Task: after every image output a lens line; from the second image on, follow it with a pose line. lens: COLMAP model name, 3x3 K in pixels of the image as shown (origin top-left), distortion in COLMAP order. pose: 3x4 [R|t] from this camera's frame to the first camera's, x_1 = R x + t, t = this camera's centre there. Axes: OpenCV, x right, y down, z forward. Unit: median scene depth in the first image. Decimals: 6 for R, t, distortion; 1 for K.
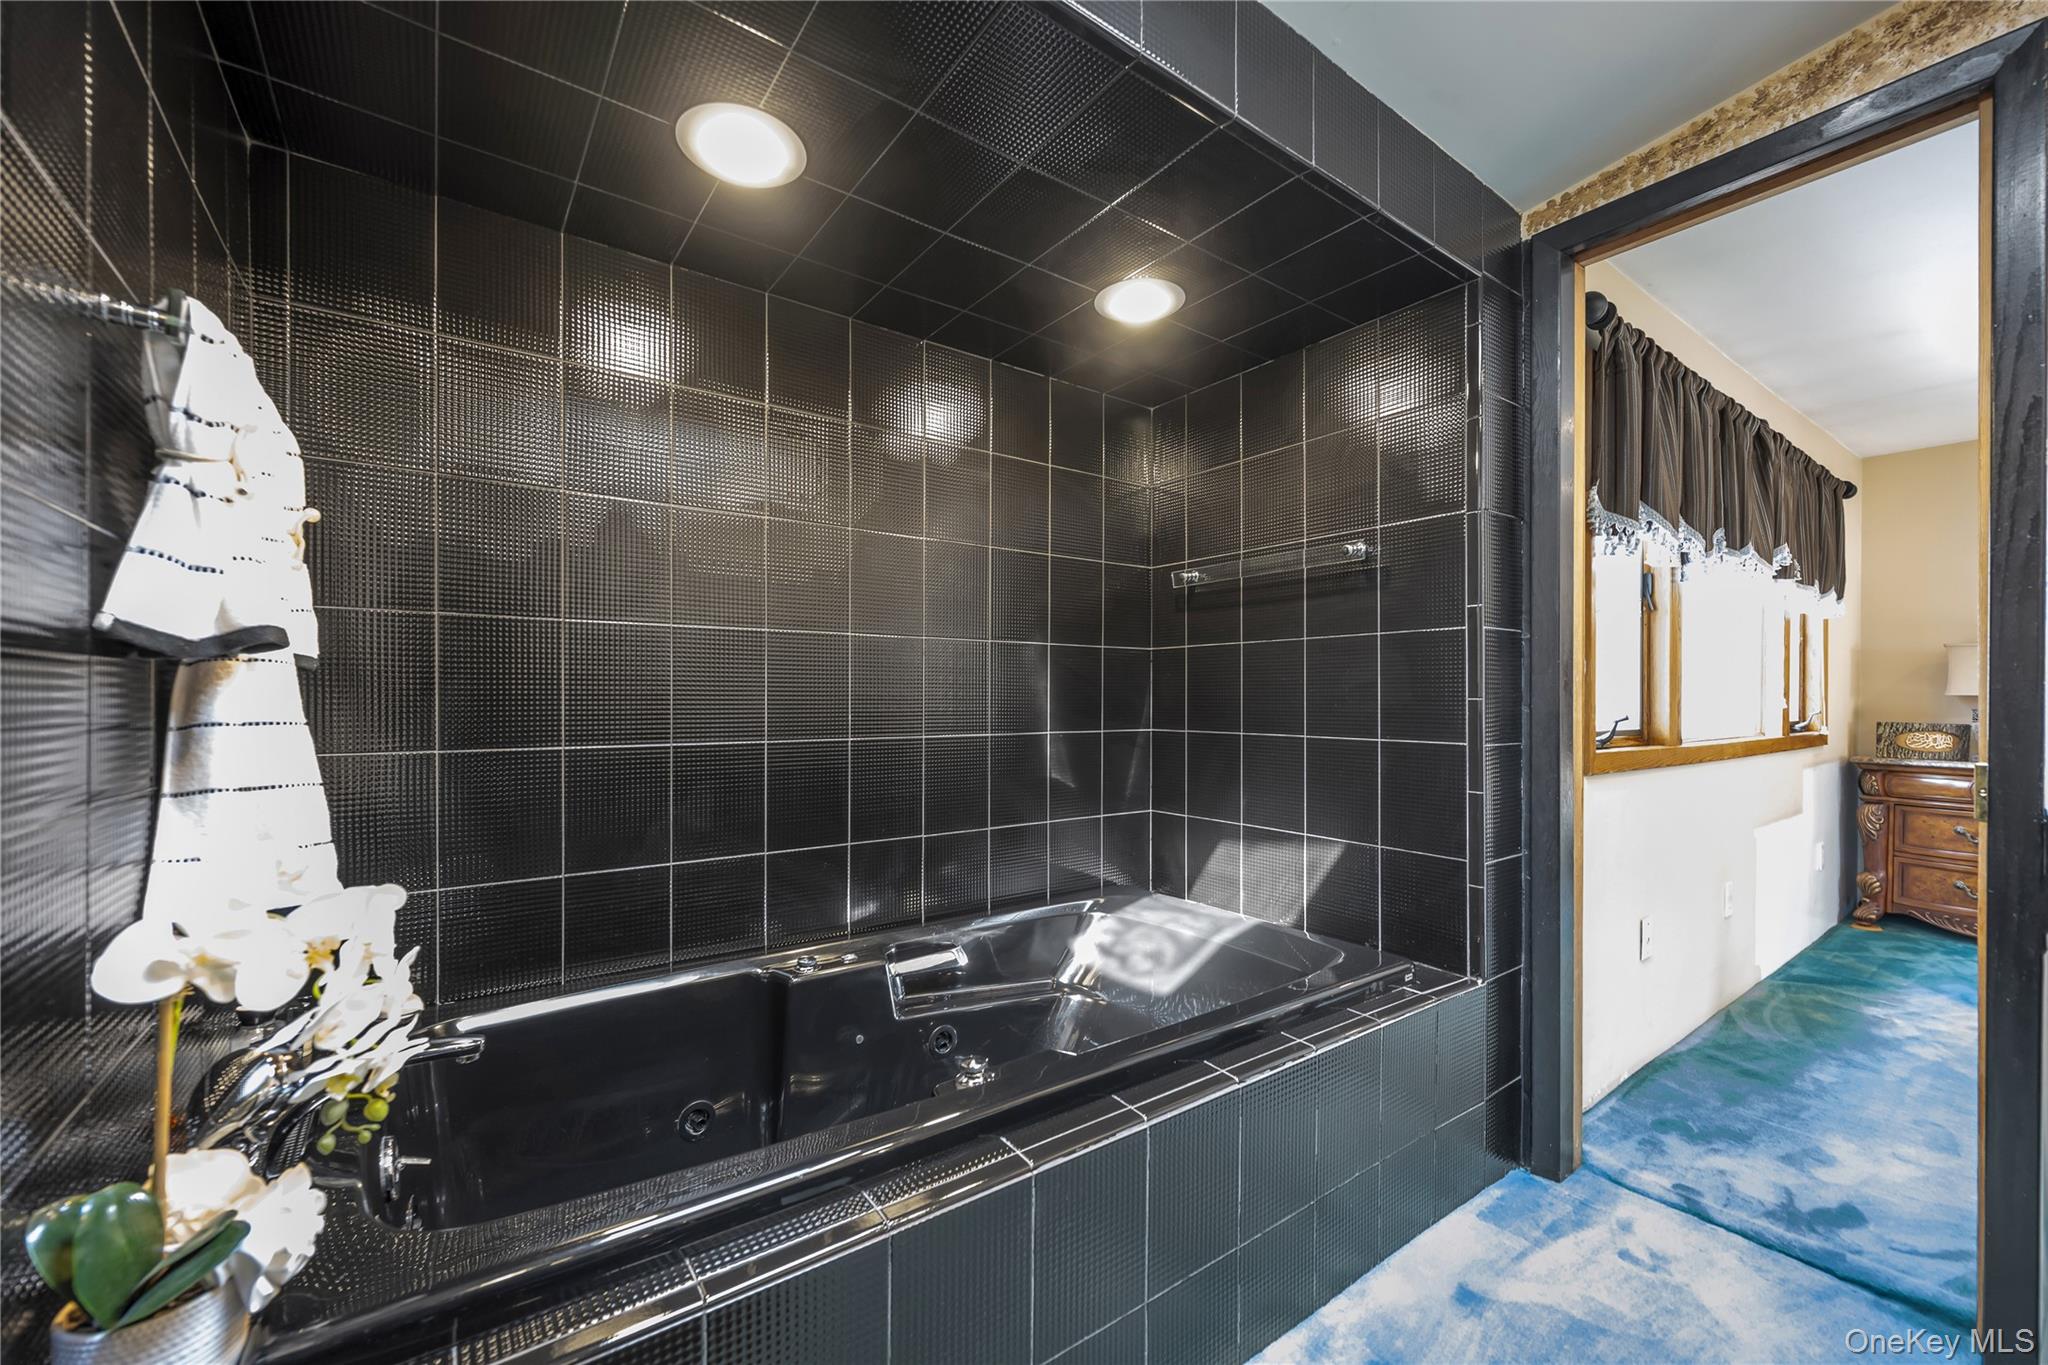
lens RADIAL K [[800.1, 0, 1018.1], [0, 800.1, 693.6], [0, 0, 1]] dist [0.000474, 0.000074]
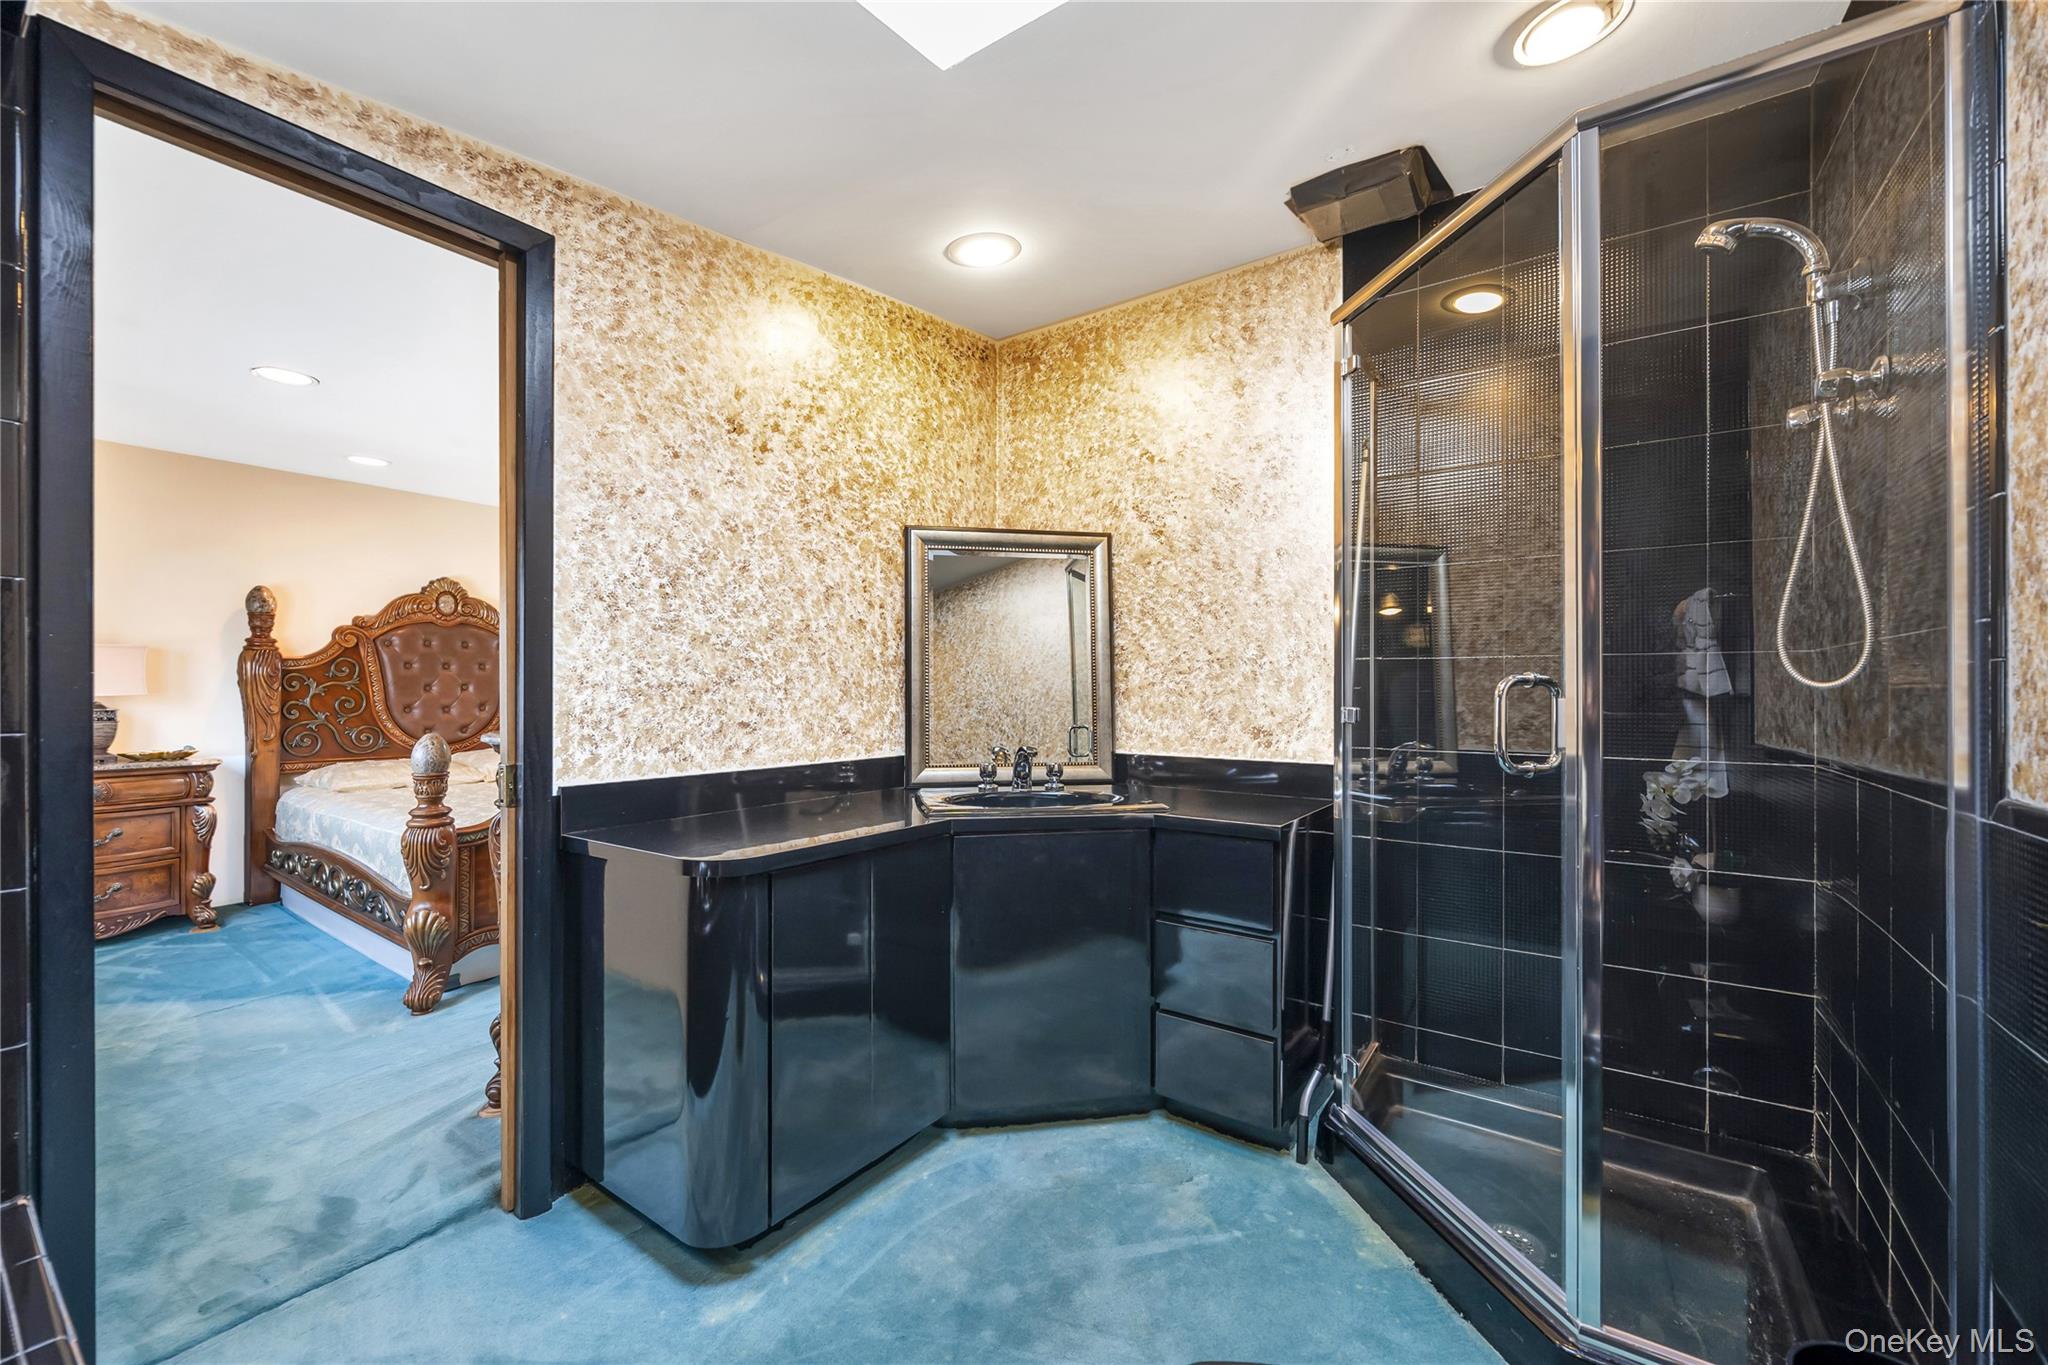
lens RADIAL K [[800.1, 0, 1021.9], [0, 800.1, 682.4], [0, 0, 1]] dist [0.000474, 0.000074]
pose [[-0.323164, 0.002424, 0.946340, -0.246442], [-0.002259, 0.999992, -0.003333, -0.033427], [-0.946340, -0.003215, -0.323156, 0.491762]]
